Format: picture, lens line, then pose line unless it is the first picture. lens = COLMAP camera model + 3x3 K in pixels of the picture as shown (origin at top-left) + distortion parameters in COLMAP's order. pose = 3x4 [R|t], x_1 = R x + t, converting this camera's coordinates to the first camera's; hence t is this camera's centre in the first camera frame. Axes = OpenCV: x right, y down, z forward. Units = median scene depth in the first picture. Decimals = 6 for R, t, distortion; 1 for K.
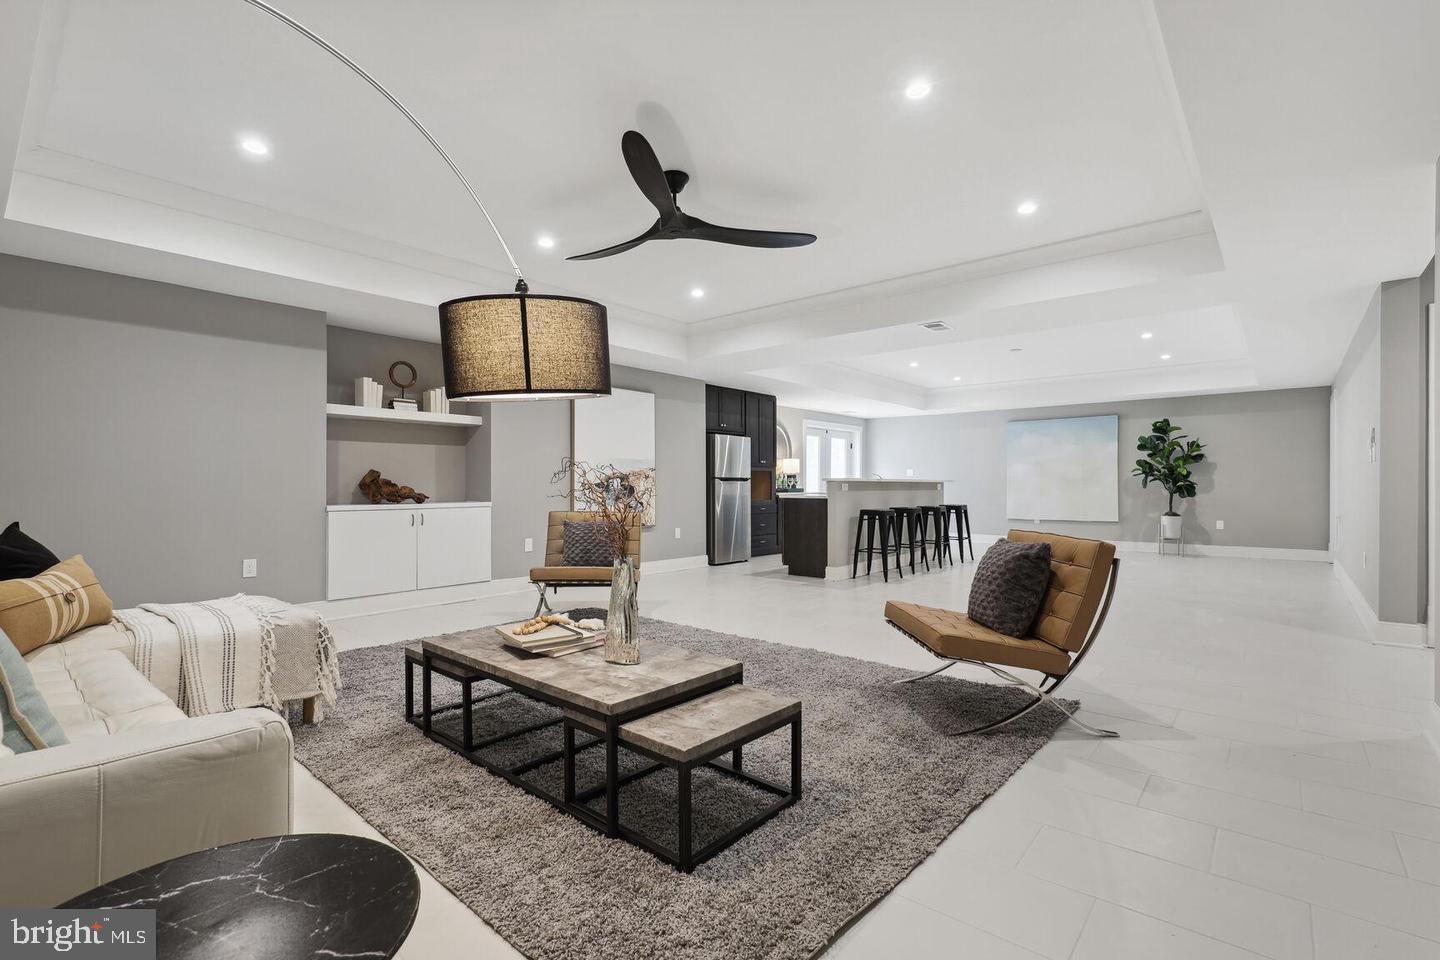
lens RADIAL K [[658.5, 0, 720.5], [0, 658.5, 486.7], [0, 0, 1]] dist [0.002814, -0.000099]
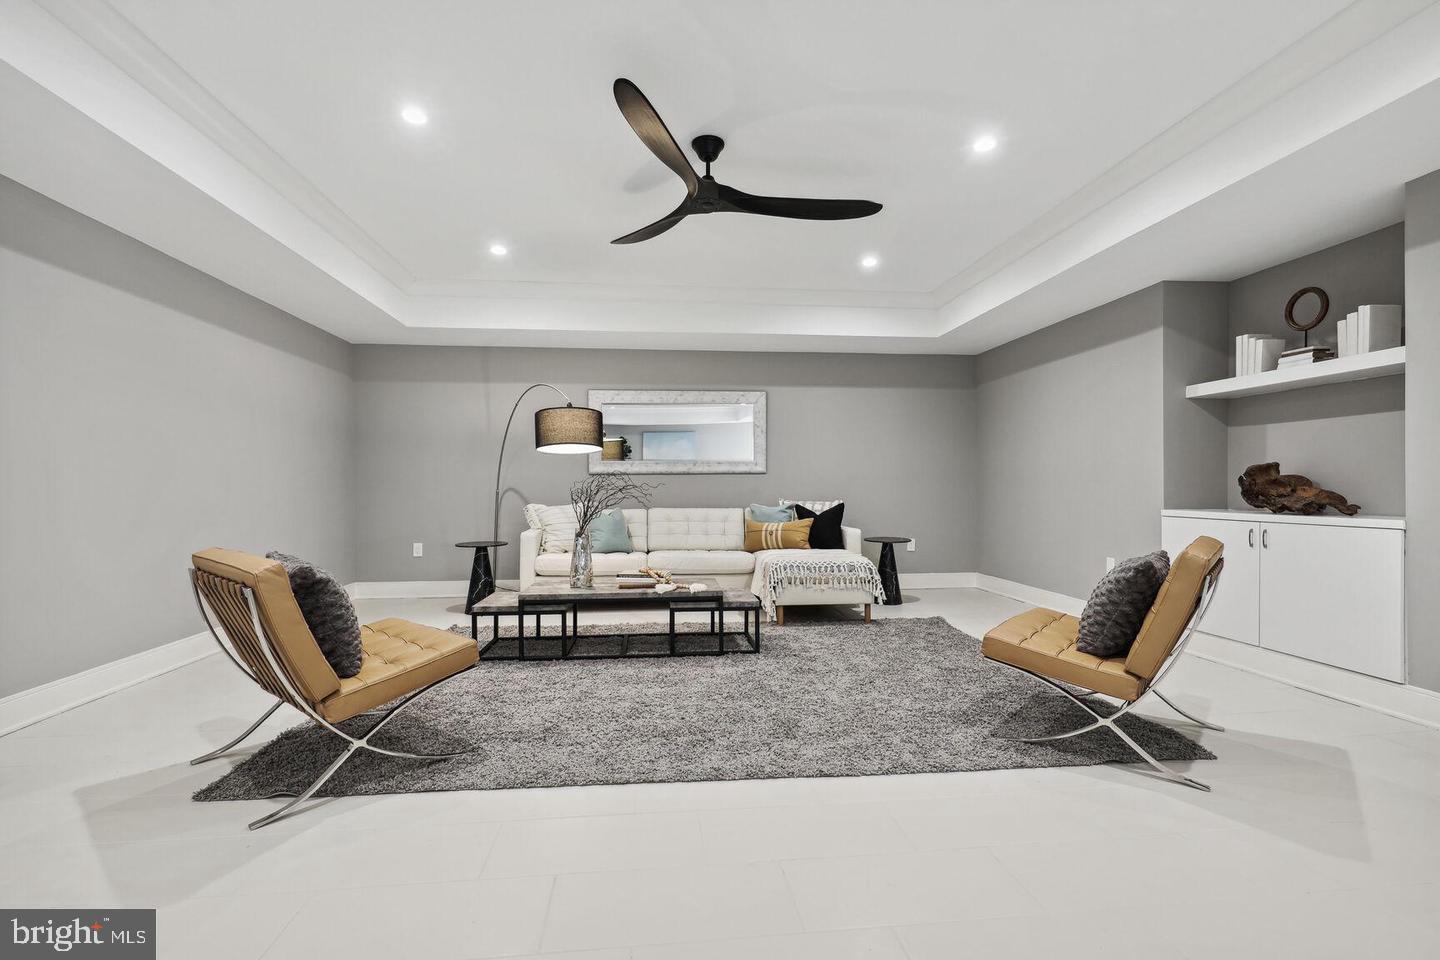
lens RADIAL K [[658.5, 0, 720.5], [0, 658.5, 486.7], [0, 0, 1]] dist [0.002814, -0.000099]
pose [[-0.678273, 0.002111, -0.734807, 0.225151], [0.001954, 0.999998, 0.001069, -0.001355], [0.734807, -0.000711, -0.678275, 0.631377]]
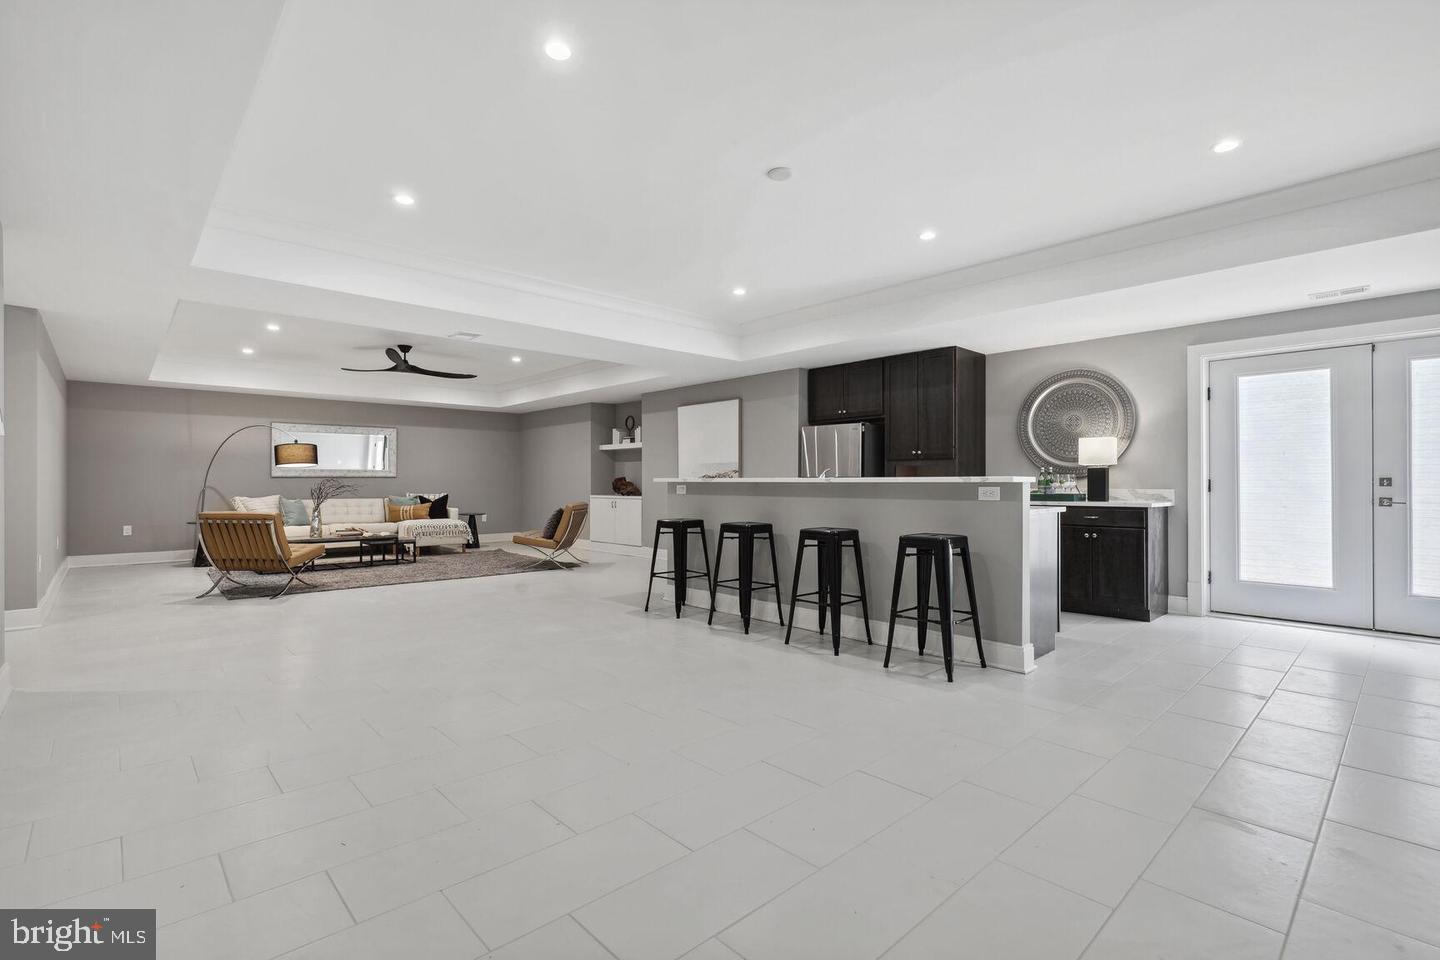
lens RADIAL K [[658.5, 0, 720.5], [0, 658.5, 486.7], [0, 0, 1]] dist [0.002814, -0.000099]
pose [[-0.100453, 0.006121, -0.994923, 0.785947], [-0.000770, 0.999980, 0.006230, -0.006073], [0.994941, 0.001392, -0.100447, 0.884673]]
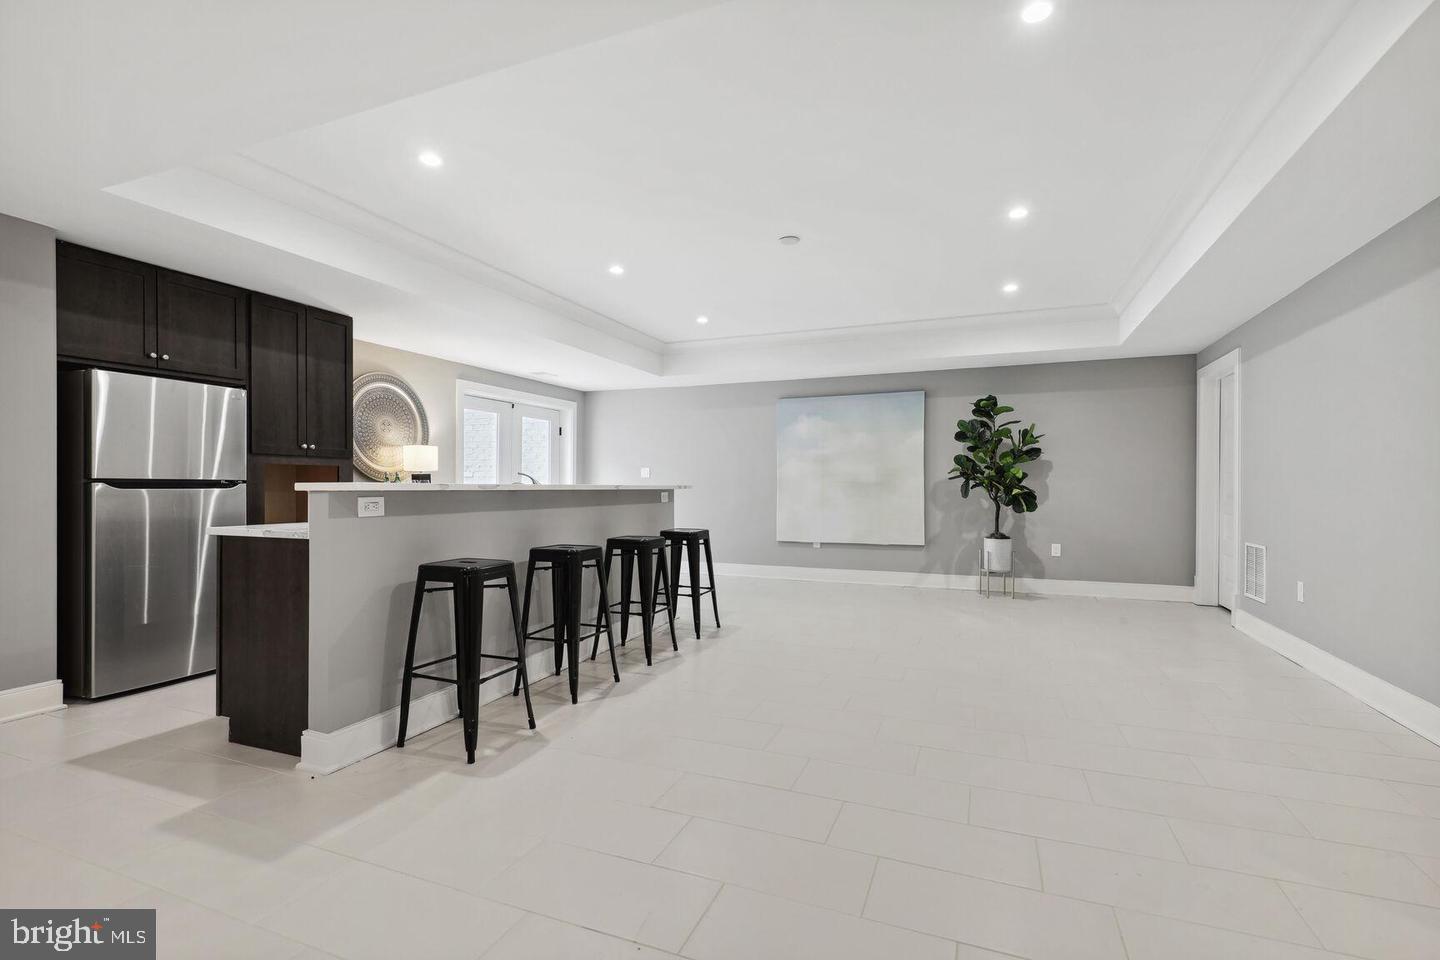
lens RADIAL K [[658.5, 0, 720.5], [0, 658.5, 486.7], [0, 0, 1]] dist [0.002814, -0.000099]
pose [[0.950049, 0.001266, 0.312098, 0.202276], [-0.001179, 0.999999, -0.000467, -0.008557], [-0.312099, 0.000076, 0.950050, 0.449762]]
